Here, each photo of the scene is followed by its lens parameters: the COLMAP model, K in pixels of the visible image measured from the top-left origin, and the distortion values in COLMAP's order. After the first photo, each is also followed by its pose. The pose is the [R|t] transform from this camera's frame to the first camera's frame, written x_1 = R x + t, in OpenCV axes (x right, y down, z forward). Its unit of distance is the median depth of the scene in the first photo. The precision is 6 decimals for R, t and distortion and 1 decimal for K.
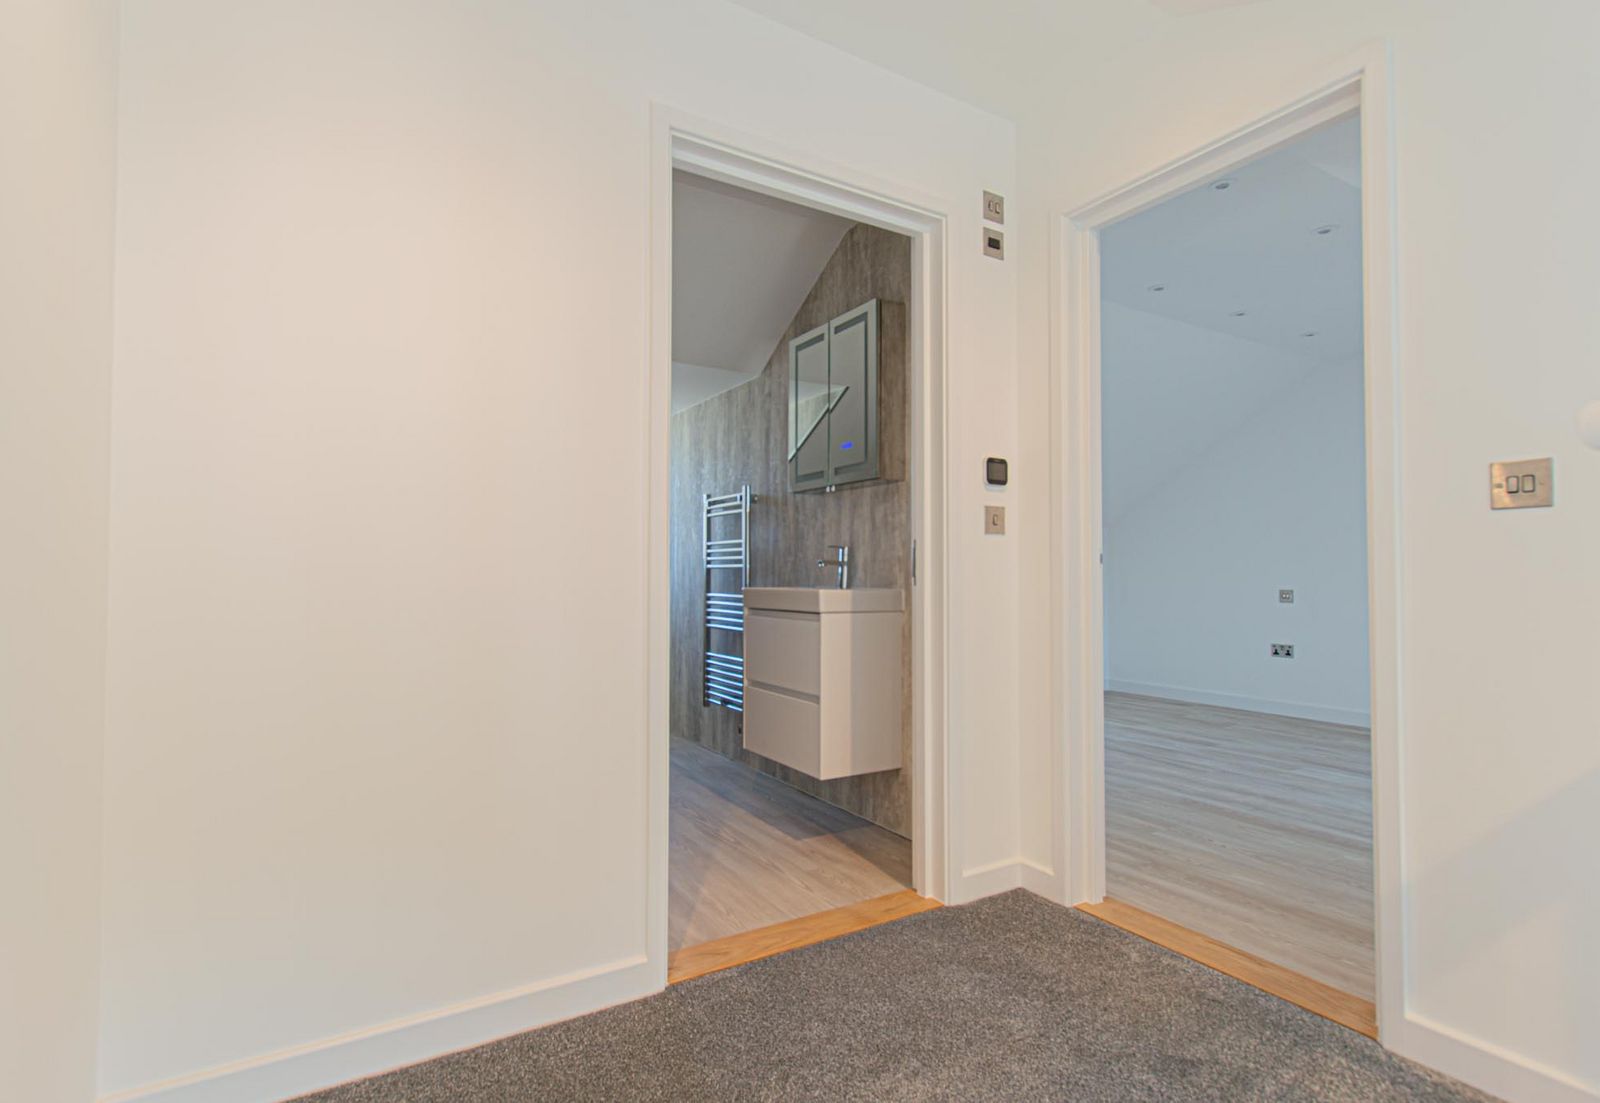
lens RADIAL K [[751.8, 0, 807.5], [0, 751.8, 558.4], [0, 0, 1]] dist [0.000952, -0.000647]
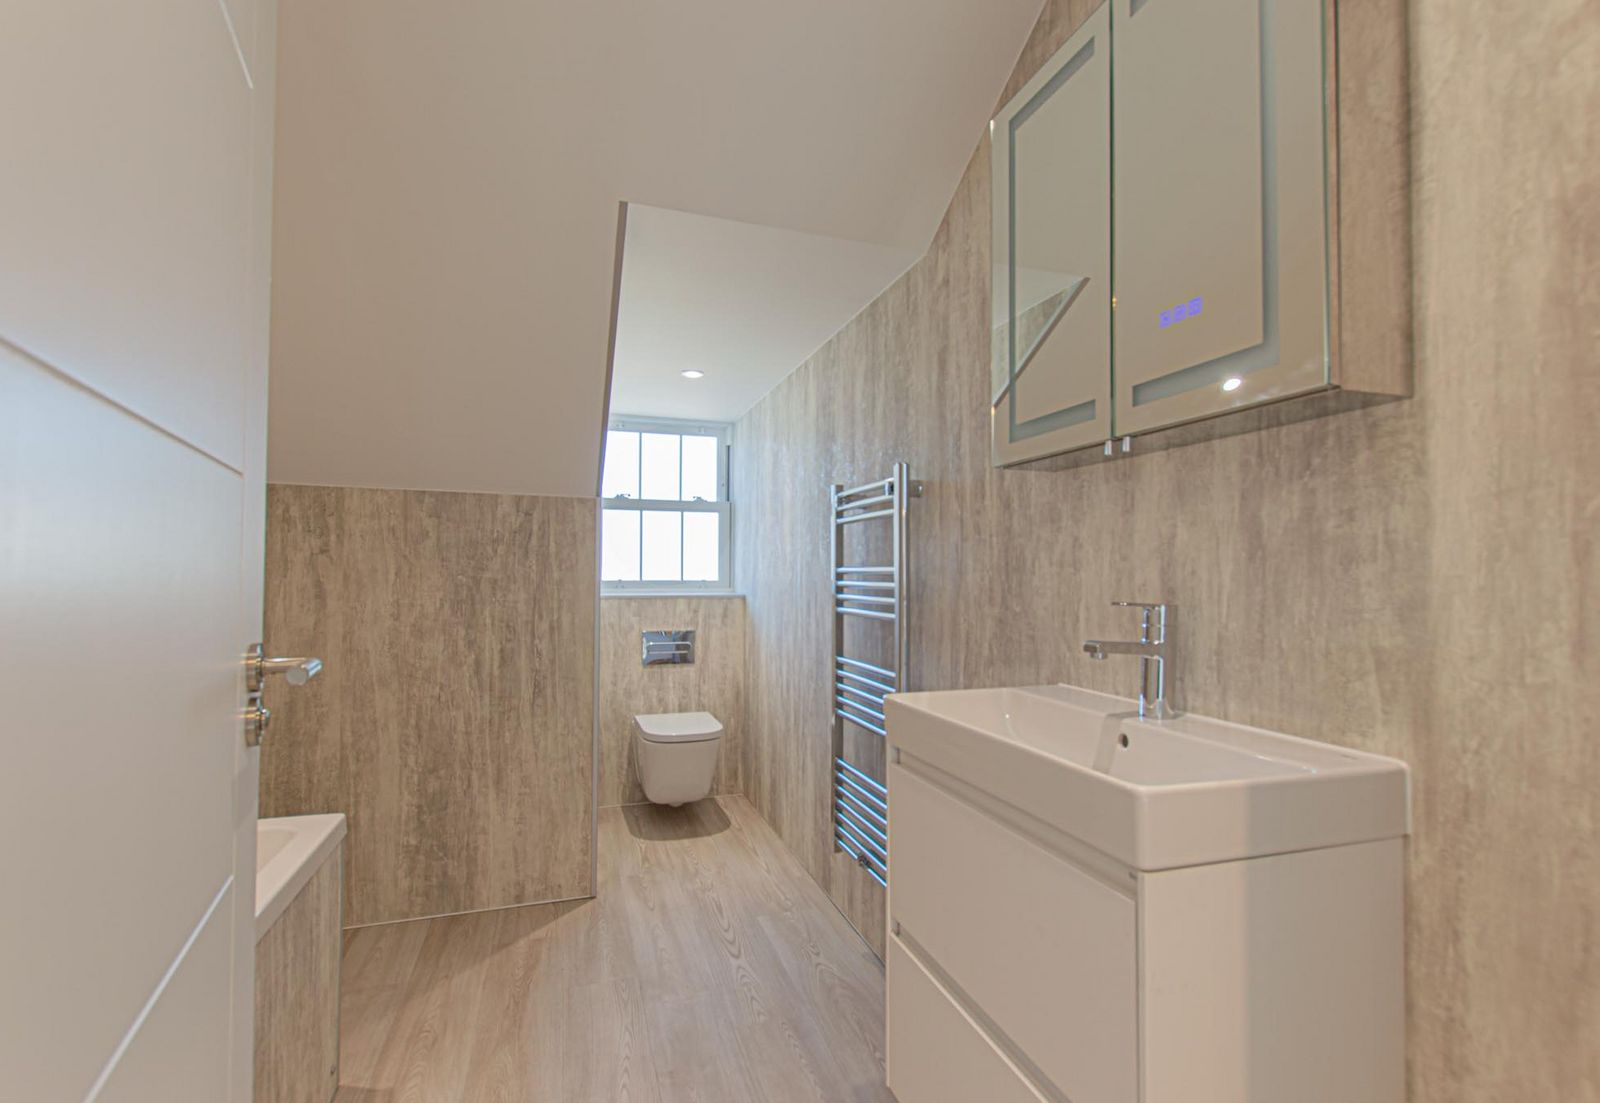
lens RADIAL K [[751.8, 0, 807.5], [0, 751.8, 558.4], [0, 0, 1]] dist [0.000952, -0.000647]
pose [[0.973727, -0.004878, -0.227666, -0.026494], [0.003945, 0.999982, -0.004556, -0.028960], [0.227684, 0.003538, 0.973729, 0.480176]]
